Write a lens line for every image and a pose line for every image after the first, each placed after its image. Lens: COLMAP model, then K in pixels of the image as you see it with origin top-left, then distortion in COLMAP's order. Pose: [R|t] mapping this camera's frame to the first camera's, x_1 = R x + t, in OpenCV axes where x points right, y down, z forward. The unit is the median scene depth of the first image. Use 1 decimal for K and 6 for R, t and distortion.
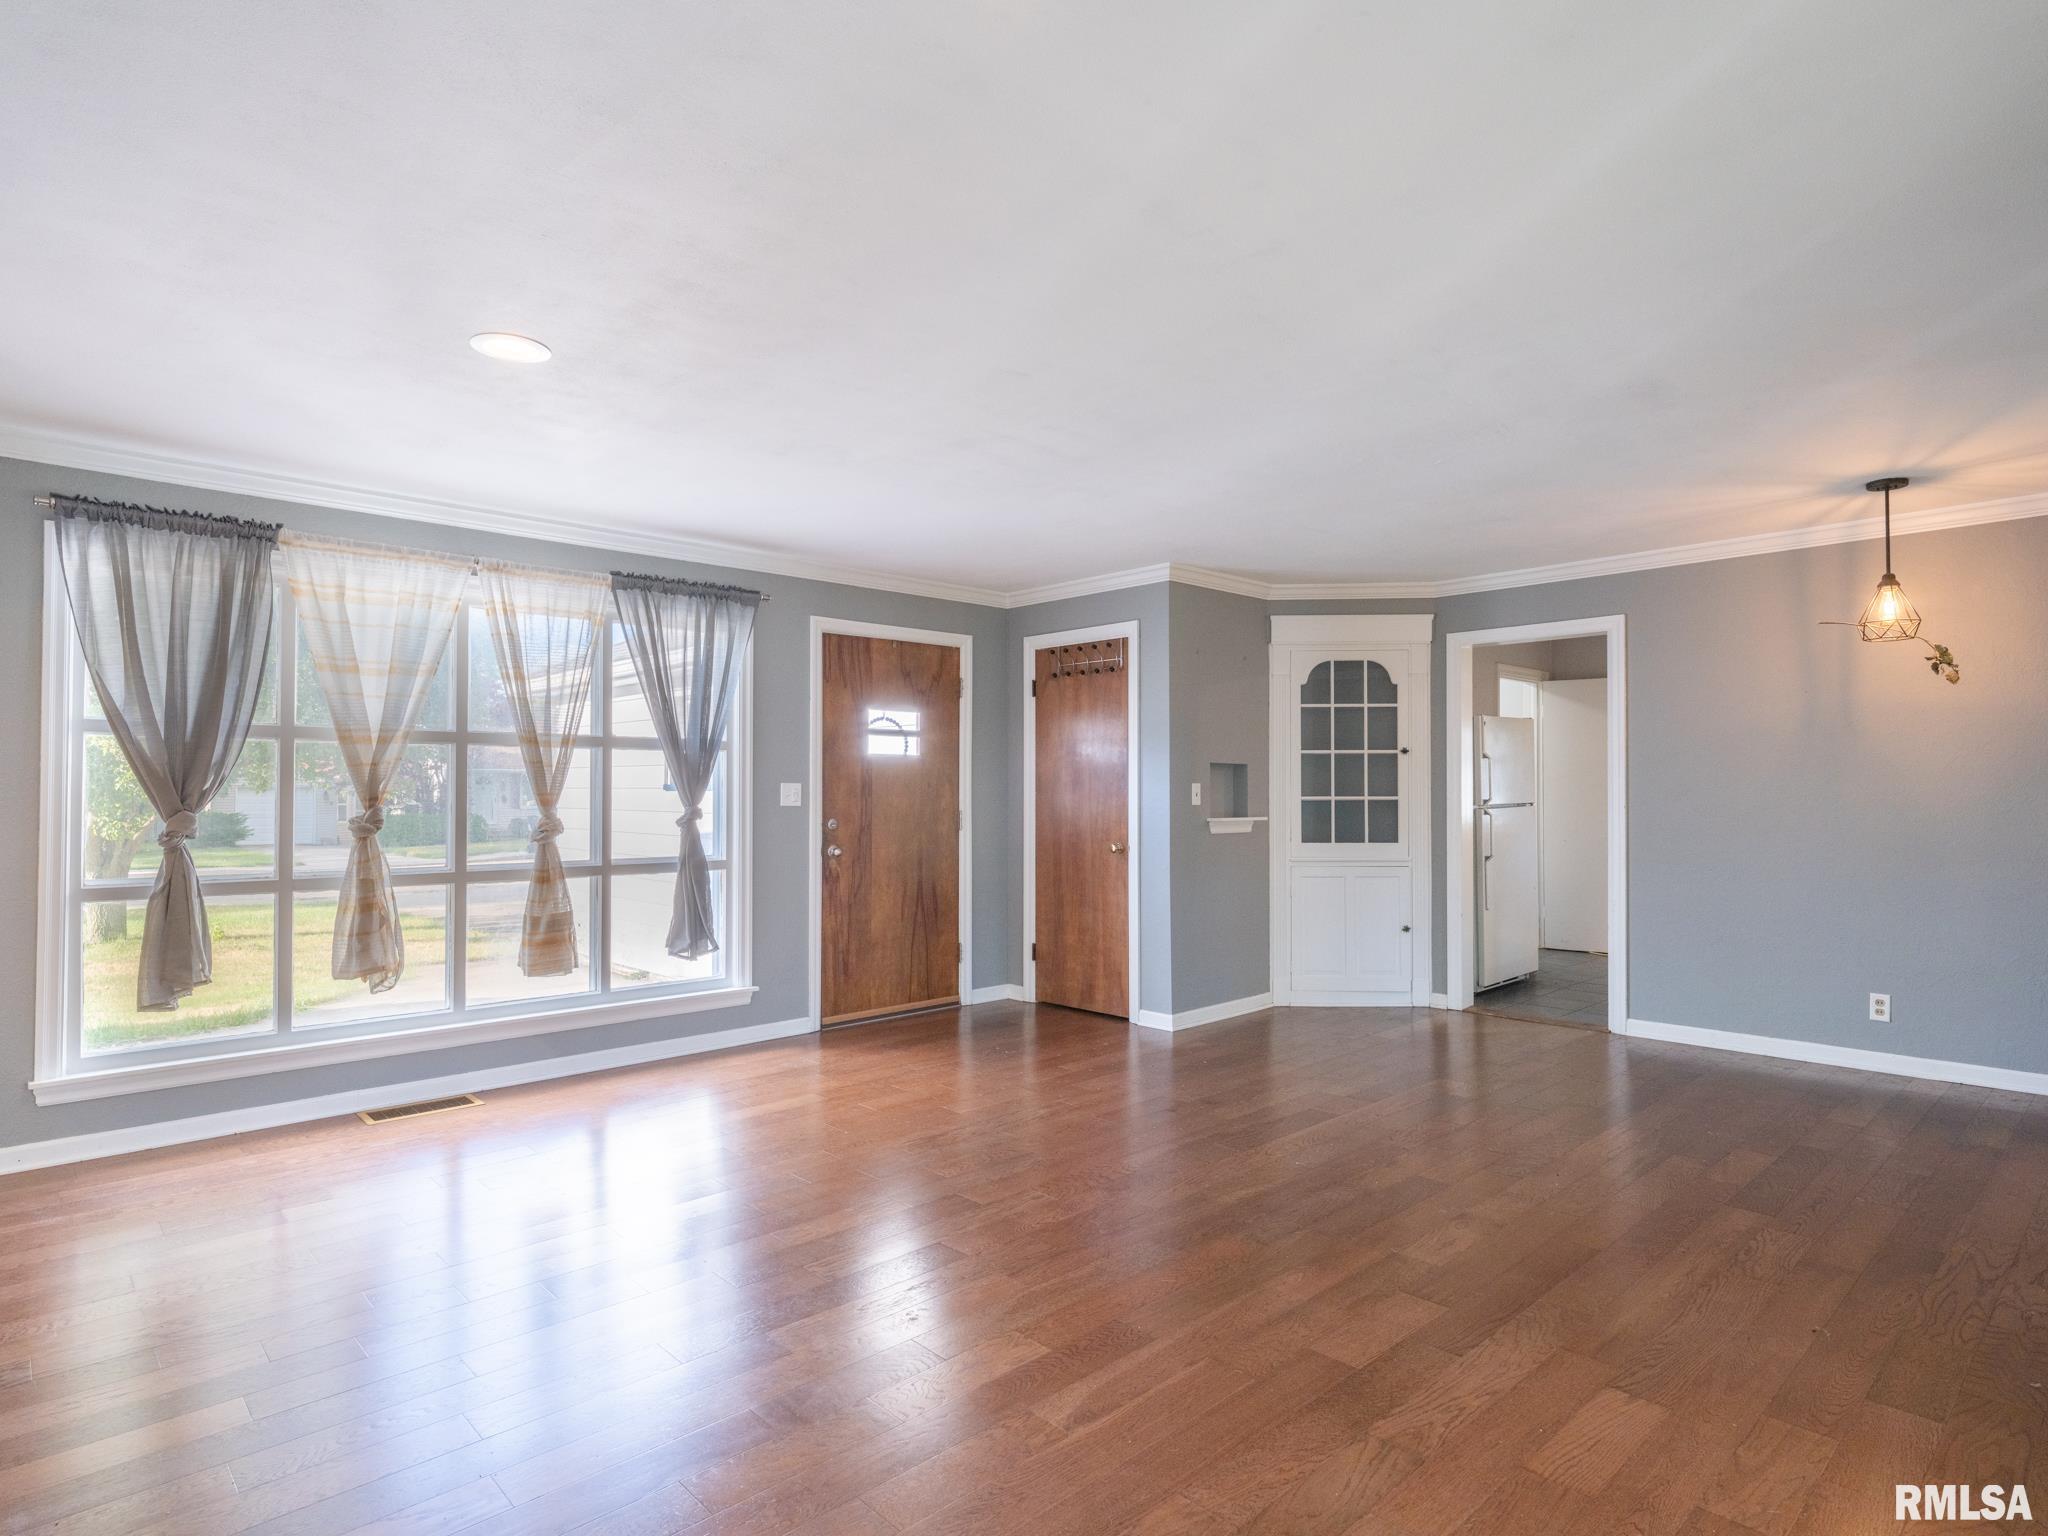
lens RADIAL K [[1106.1, 0, 1020.4], [0, 1106.1, 775.9], [0, 0, 1]] dist [0.012350, -0.008926]
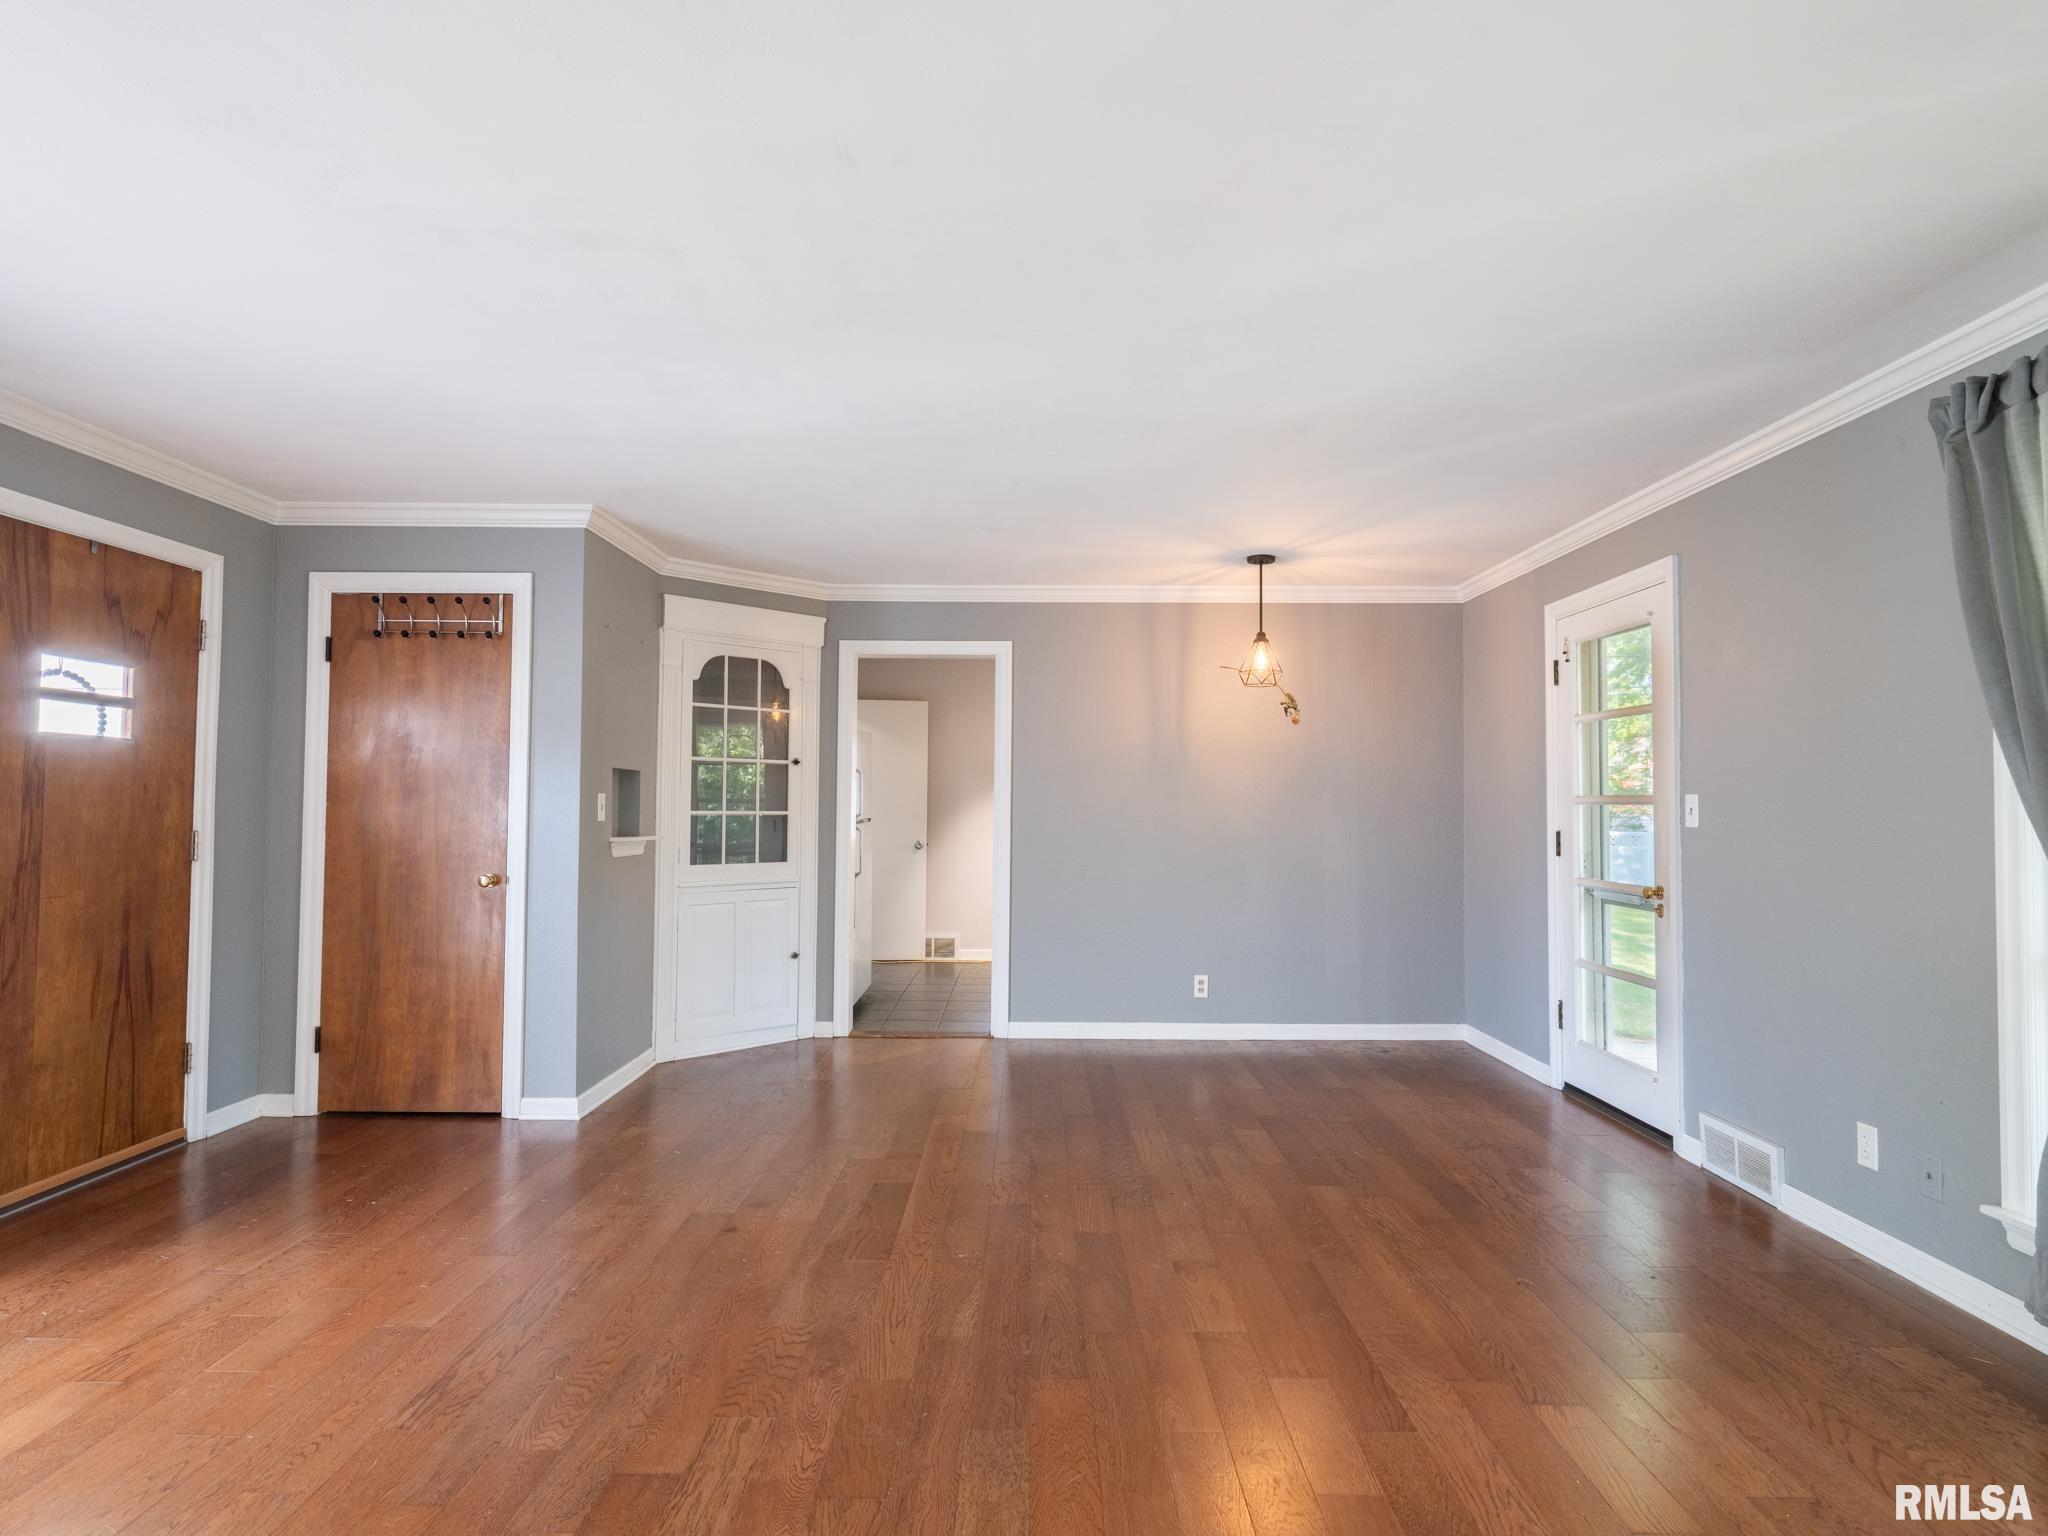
lens RADIAL K [[1106.1, 0, 1020.4], [0, 1106.1, 775.9], [0, 0, 1]] dist [0.012350, -0.008926]
pose [[0.692732, 0.028069, 0.720649, -0.193245], [-0.018526, 0.999605, -0.021126, 0.005314], [-0.720957, 0.001284, 0.692978, 0.236345]]
